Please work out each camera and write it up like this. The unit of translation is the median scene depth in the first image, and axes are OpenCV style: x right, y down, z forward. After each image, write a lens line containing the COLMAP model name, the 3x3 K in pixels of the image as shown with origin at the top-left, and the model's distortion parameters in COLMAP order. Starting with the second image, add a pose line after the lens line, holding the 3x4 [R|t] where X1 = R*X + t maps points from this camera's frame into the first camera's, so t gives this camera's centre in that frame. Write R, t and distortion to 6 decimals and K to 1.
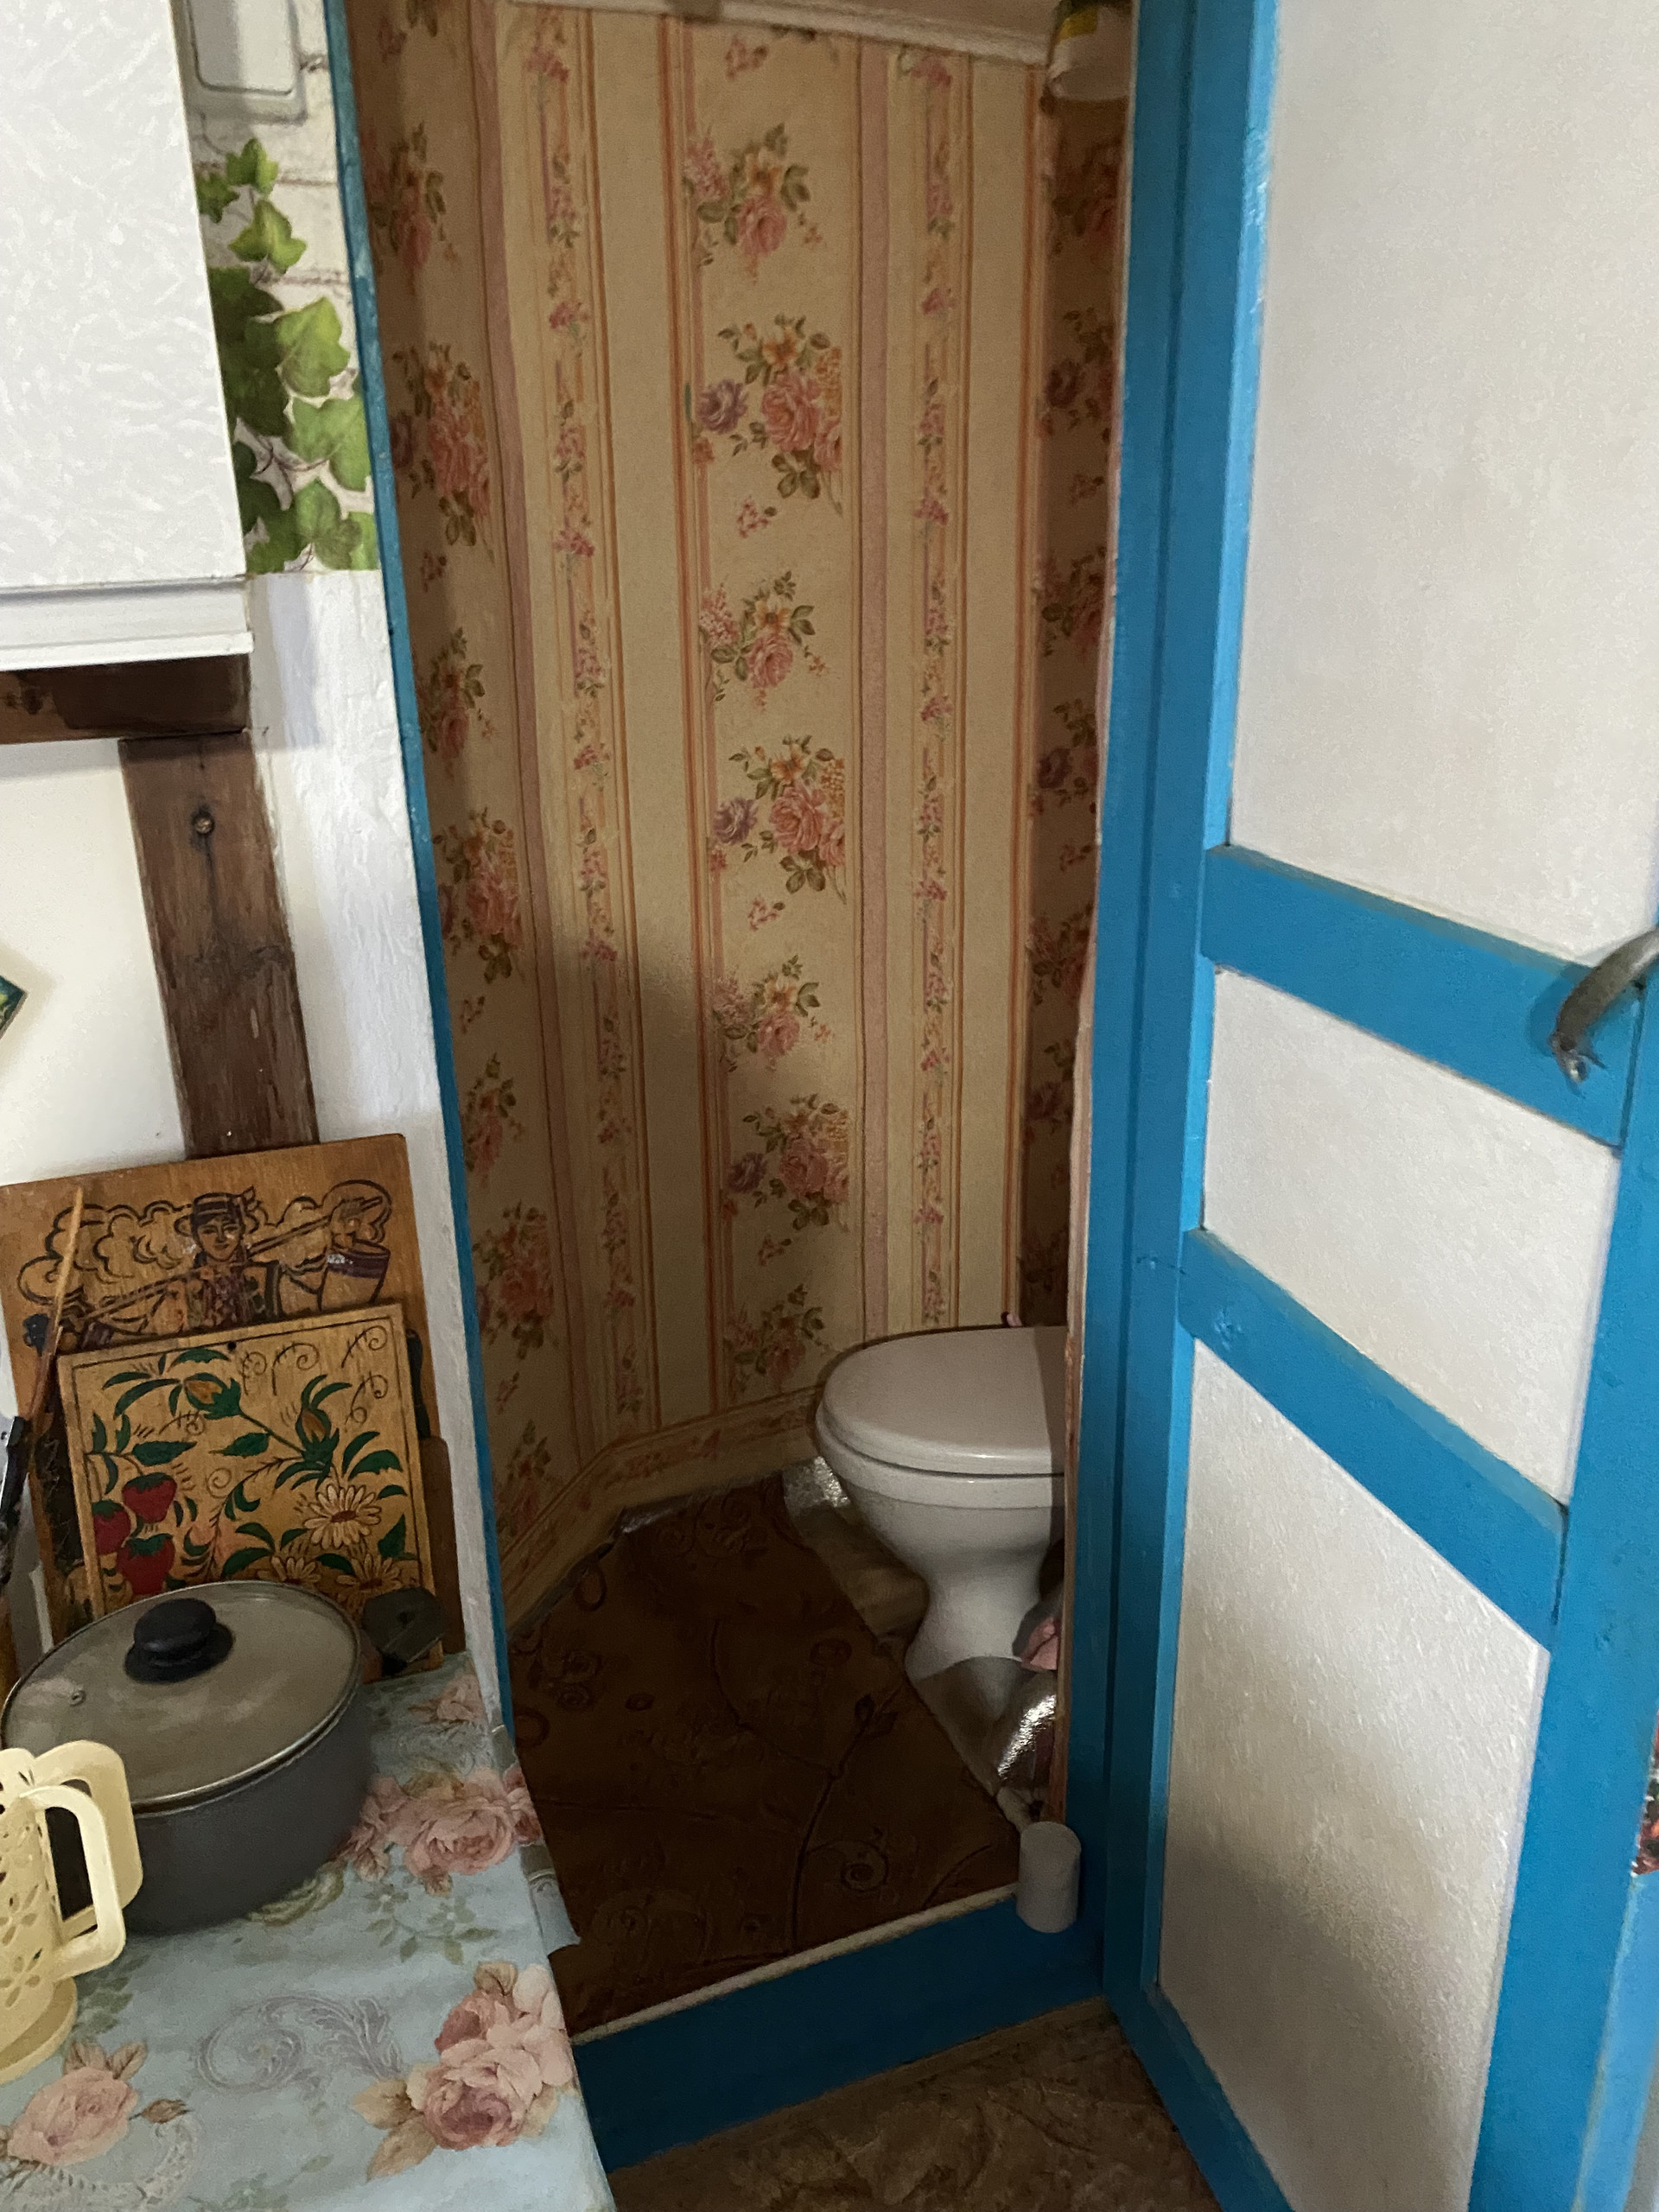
lens RADIAL K [[1638.7, 0, 829.5], [0, 1638.7, 1106.0], [0, 0, 1]] dist [0.042750, -0.048111]
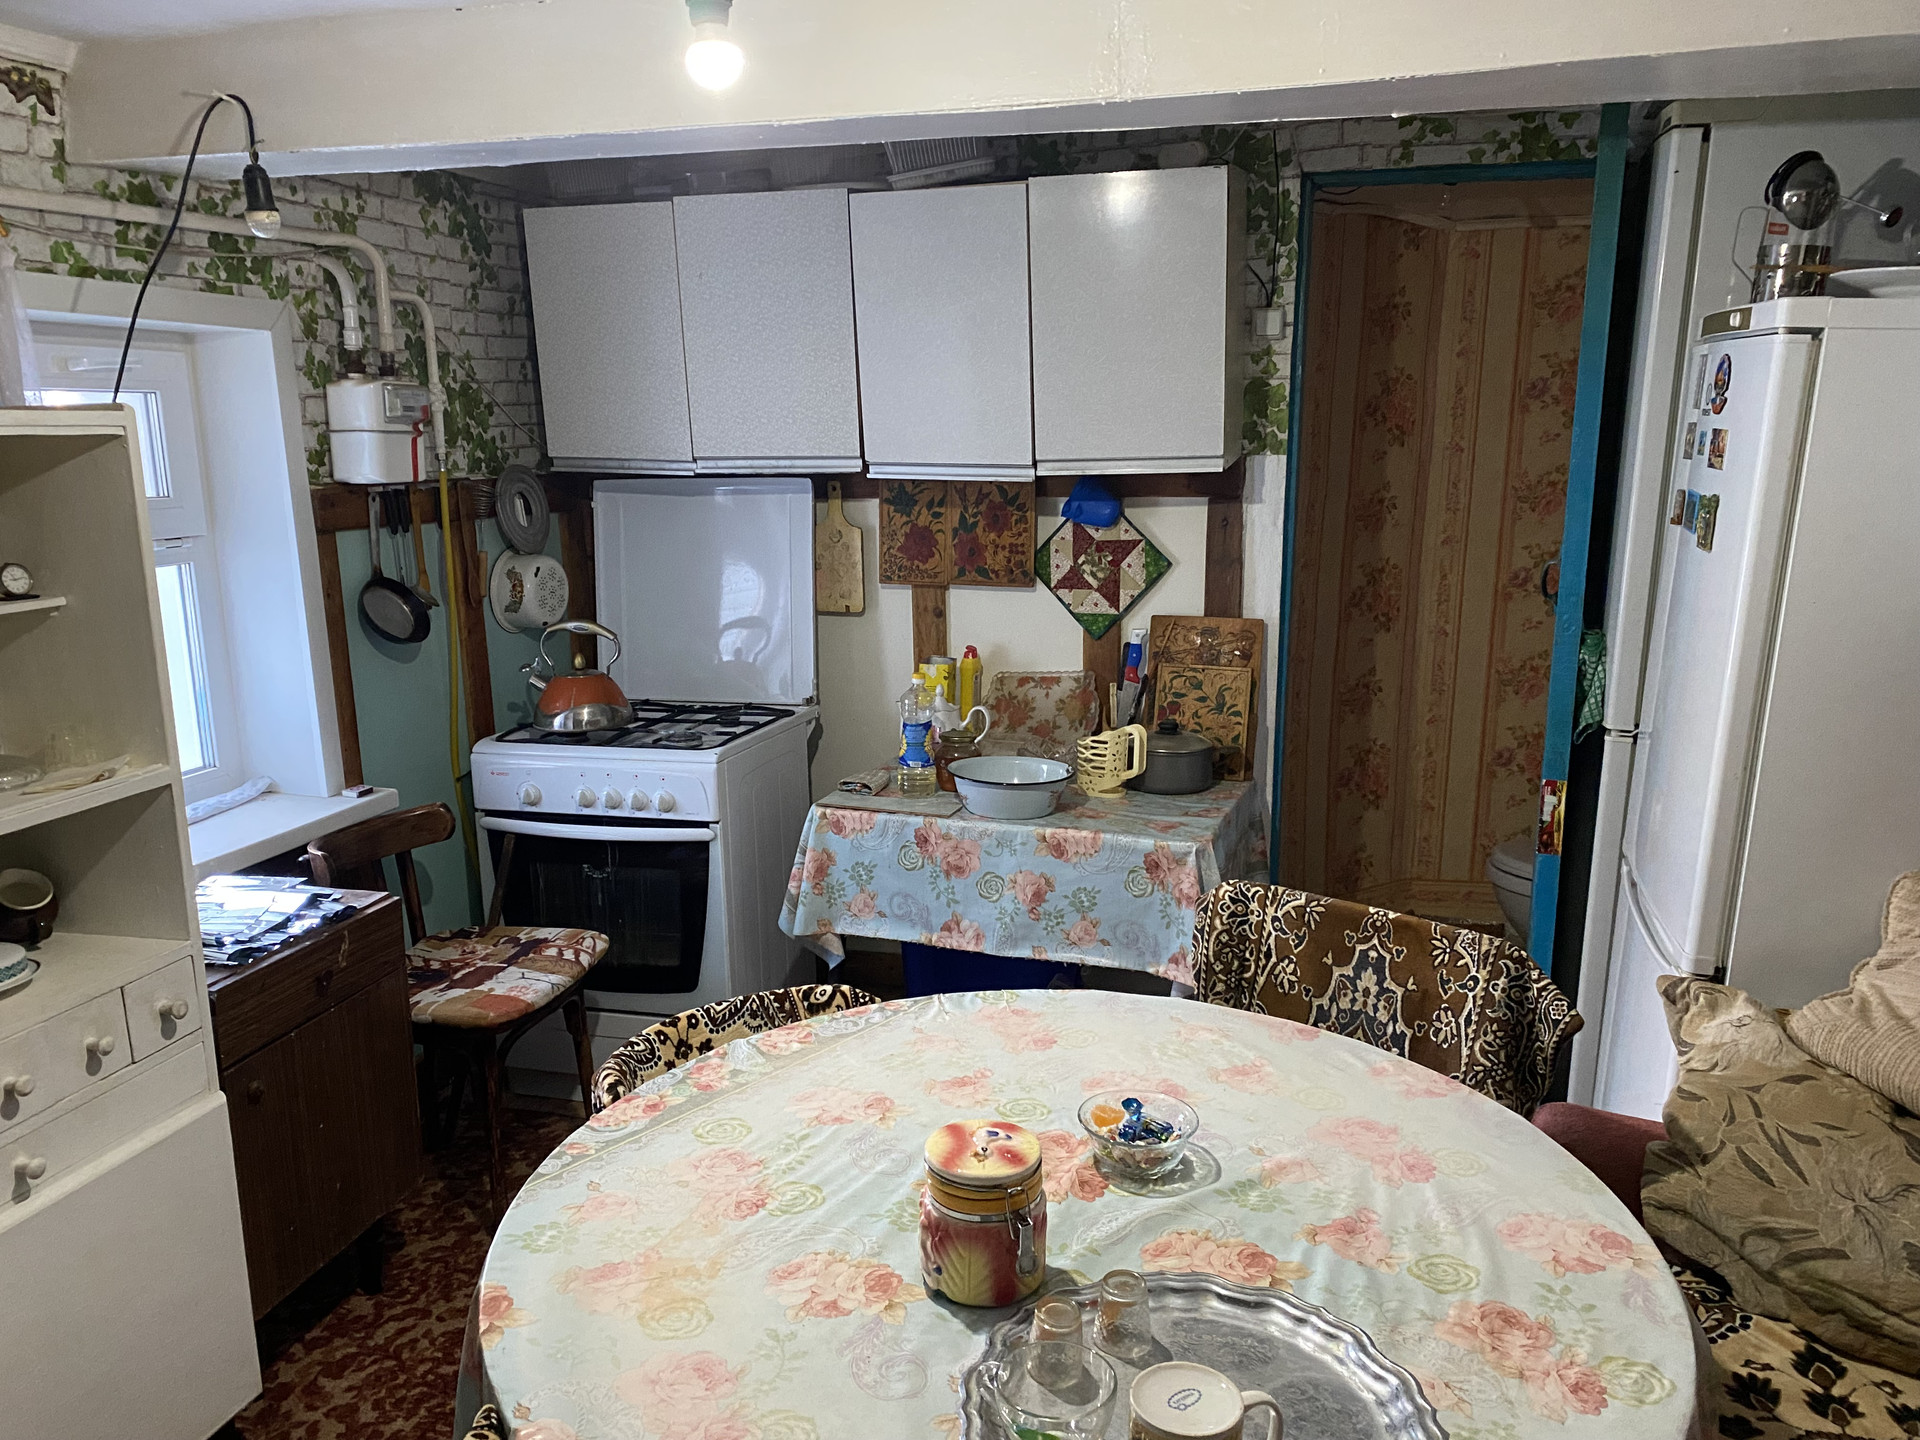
lens RADIAL K [[1449.1, 0, 960.0], [0, 1449.1, 720.0], [0, 0, 1]] dist [-0.075845, -0.001061]
pose [[0.770863, 0.138648, -0.621729, 1.117930], [-0.218125, 0.974473, -0.053135, 0.509776], [0.598491, 0.176575, 0.781428, -1.618116]]
